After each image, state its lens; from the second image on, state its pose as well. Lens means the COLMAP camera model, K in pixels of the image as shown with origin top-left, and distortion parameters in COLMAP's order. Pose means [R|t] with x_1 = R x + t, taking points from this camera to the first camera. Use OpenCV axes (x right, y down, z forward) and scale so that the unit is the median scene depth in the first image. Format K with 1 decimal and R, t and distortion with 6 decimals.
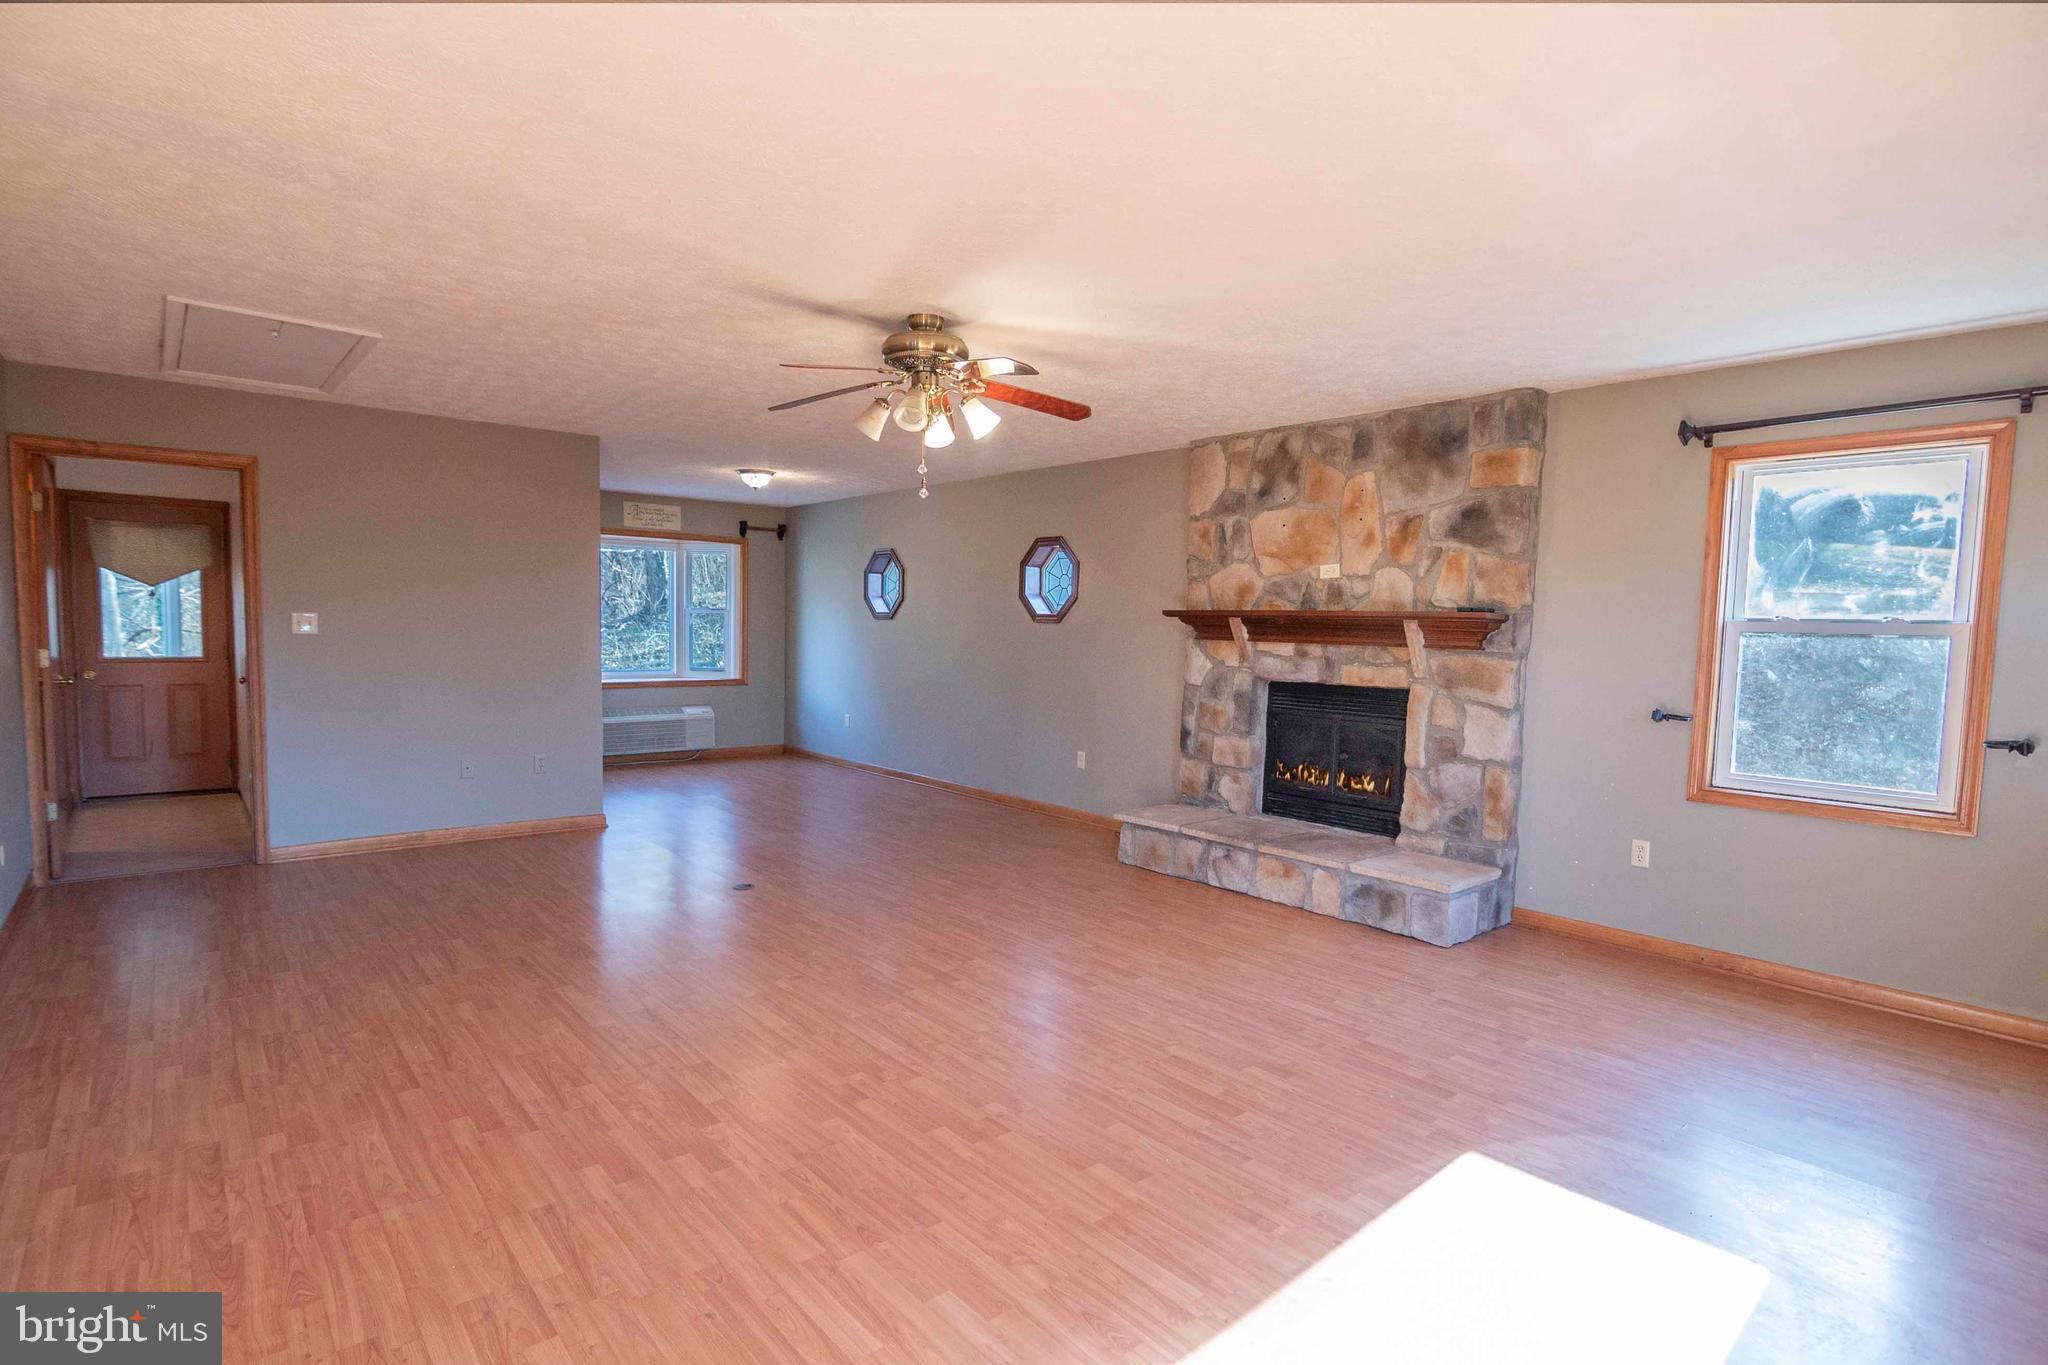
lens RADIAL K [[1007.1, 0, 1017.9], [0, 1007.1, 697.1], [0, 0, 1]] dist [-0.031838, 0.008940]
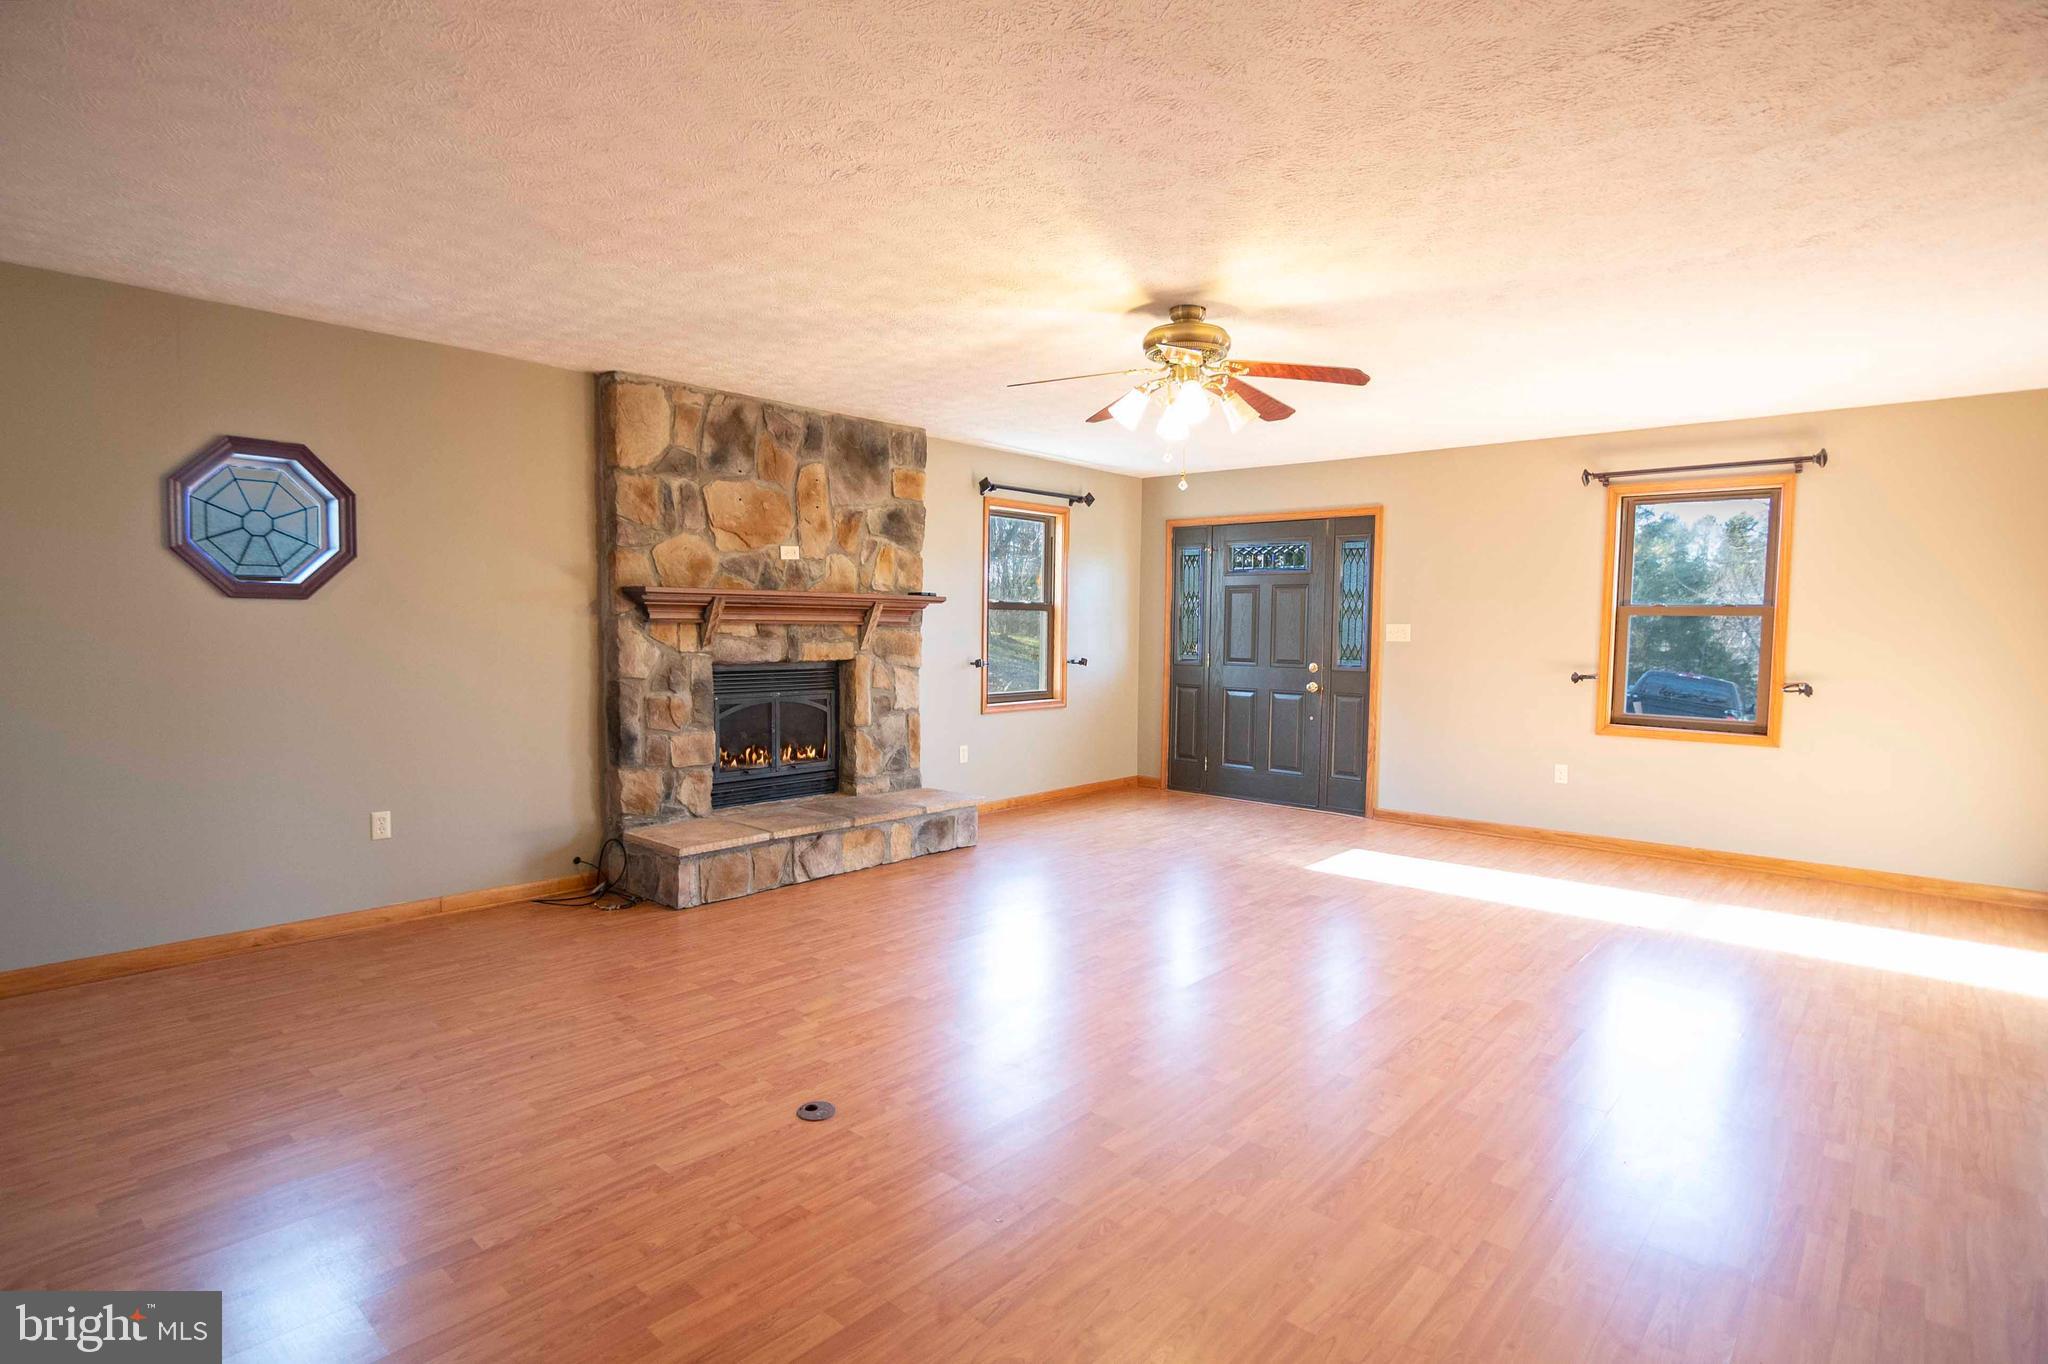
lens RADIAL K [[1027.7, 0, 1000.5], [0, 1027.7, 687.0], [0, 0, 1]] dist [-0.026712, 0.000088]
pose [[-0.115553, -0.088300, 0.989369, -0.761300], [0.056034, 0.993875, 0.095247, -0.075964], [-0.991720, 0.066444, -0.109897, 0.903494]]
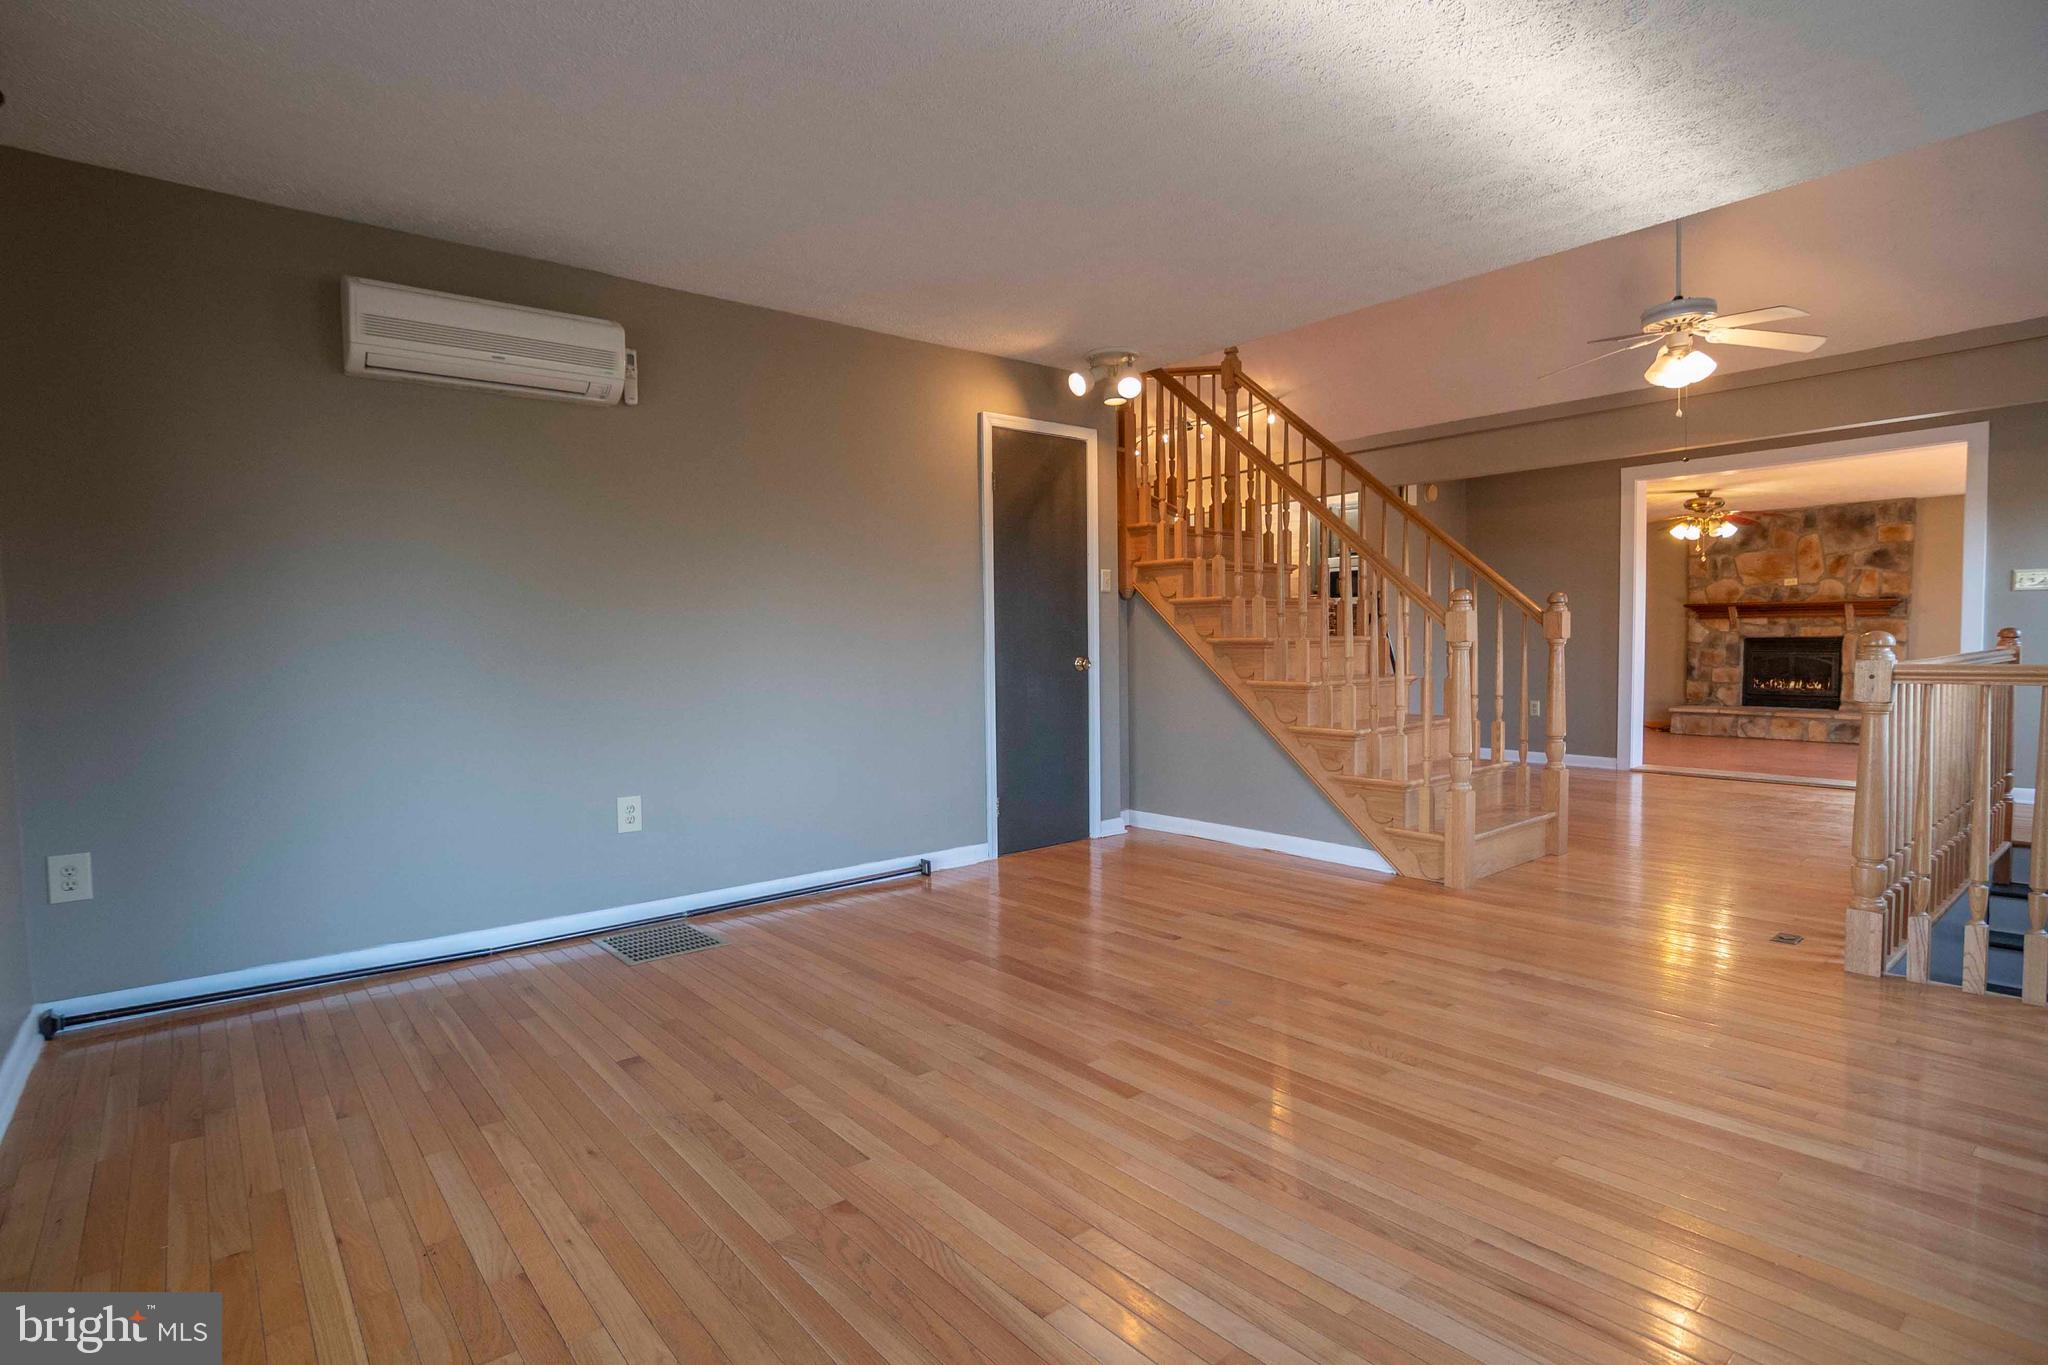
lens RADIAL K [[1013.3, 0, 1008.8], [0, 1013.3, 686.8], [0, 0, 1]] dist [-0.030348, 0.008605]
pose [[0.998750, -0.037445, -0.033113, -1.220027], [0.036785, 0.999116, -0.020331, 0.071252], [0.033845, 0.019088, 0.999245, -1.083569]]
